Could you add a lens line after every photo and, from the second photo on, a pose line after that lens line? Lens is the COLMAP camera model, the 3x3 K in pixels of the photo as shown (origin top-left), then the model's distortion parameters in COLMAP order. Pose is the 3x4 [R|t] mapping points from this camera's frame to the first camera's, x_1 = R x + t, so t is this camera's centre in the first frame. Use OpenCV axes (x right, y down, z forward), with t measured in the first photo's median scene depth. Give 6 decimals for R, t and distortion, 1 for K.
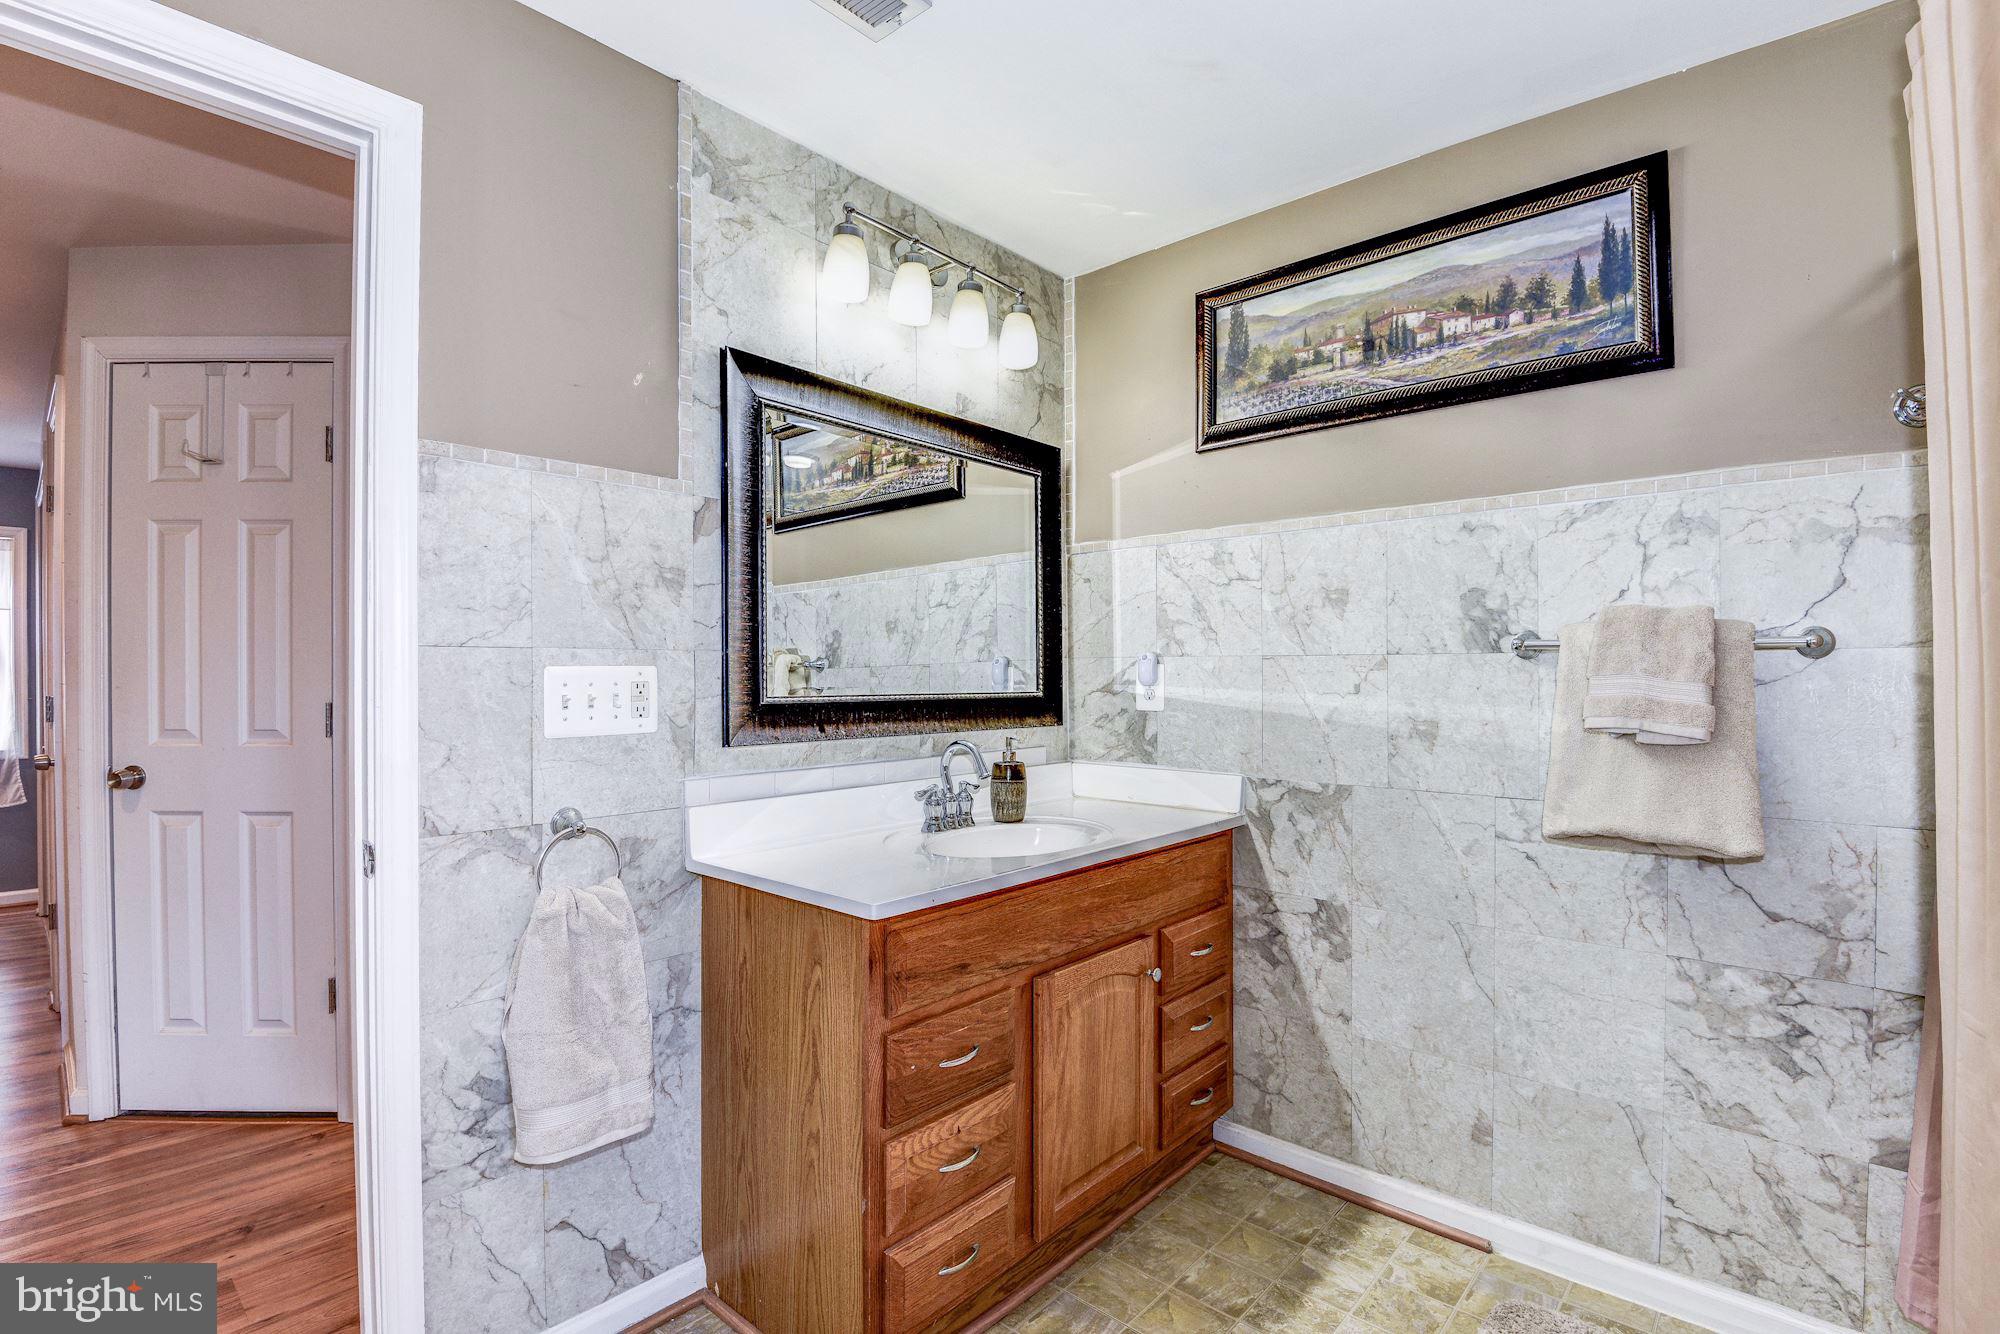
lens RADIAL K [[921.0, 0, 1012.5], [0, 921.0, 679.1], [0, 0, 1]] dist [-0.030288, -0.006963]
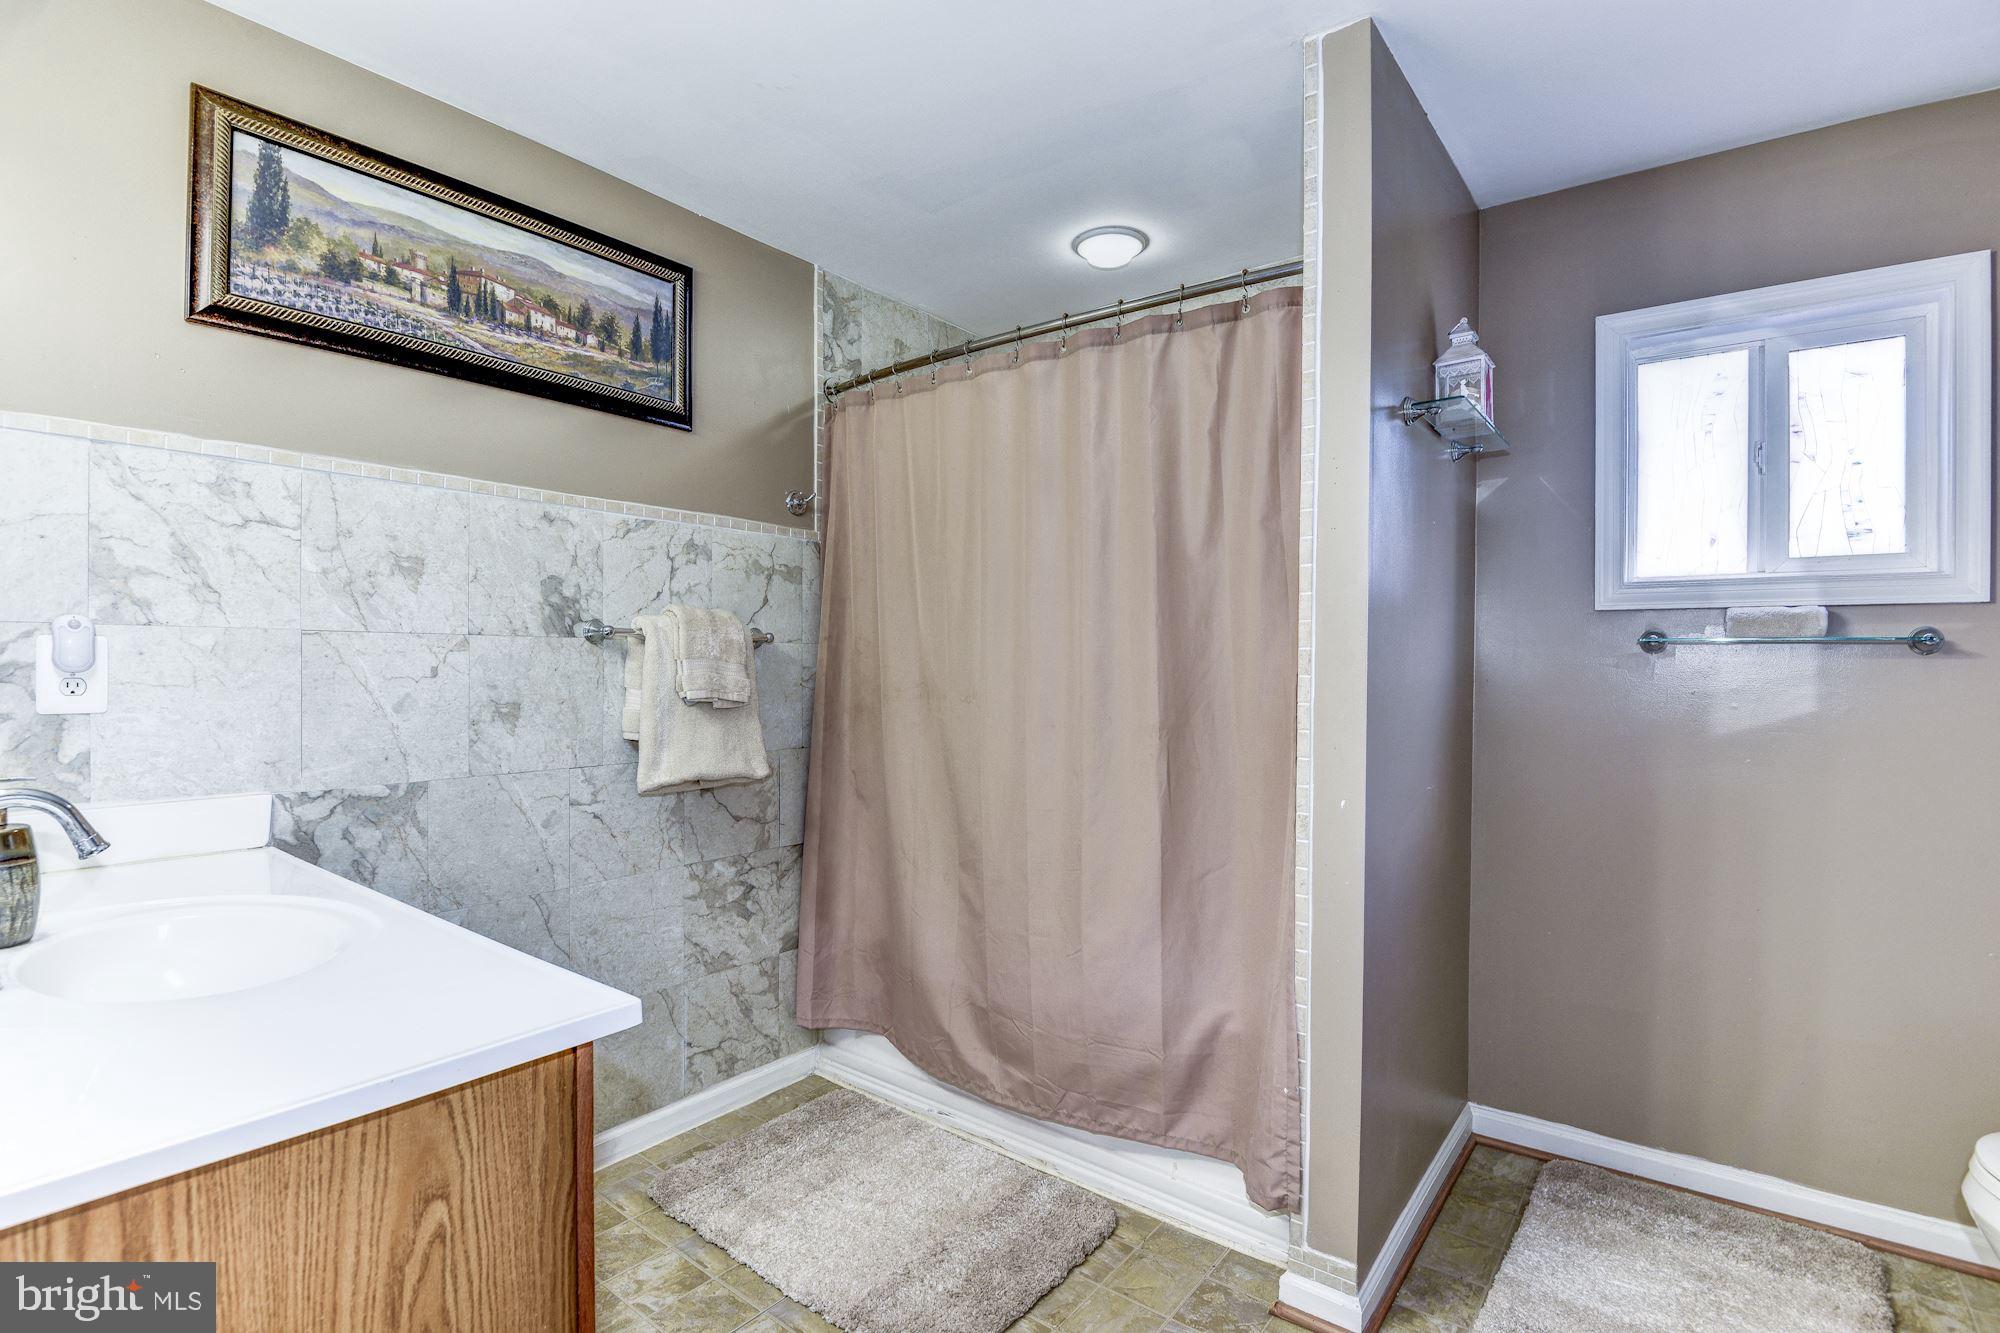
lens RADIAL K [[921.0, 0, 1011.9], [0, 921.0, 667.4], [0, 0, 1]] dist [-0.030288, -0.006963]
pose [[-0.097468, -0.010718, 0.995181, -0.602158], [-0.006988, 0.999925, 0.010085, -0.007004], [-0.995214, -0.005971, -0.097536, 0.565451]]
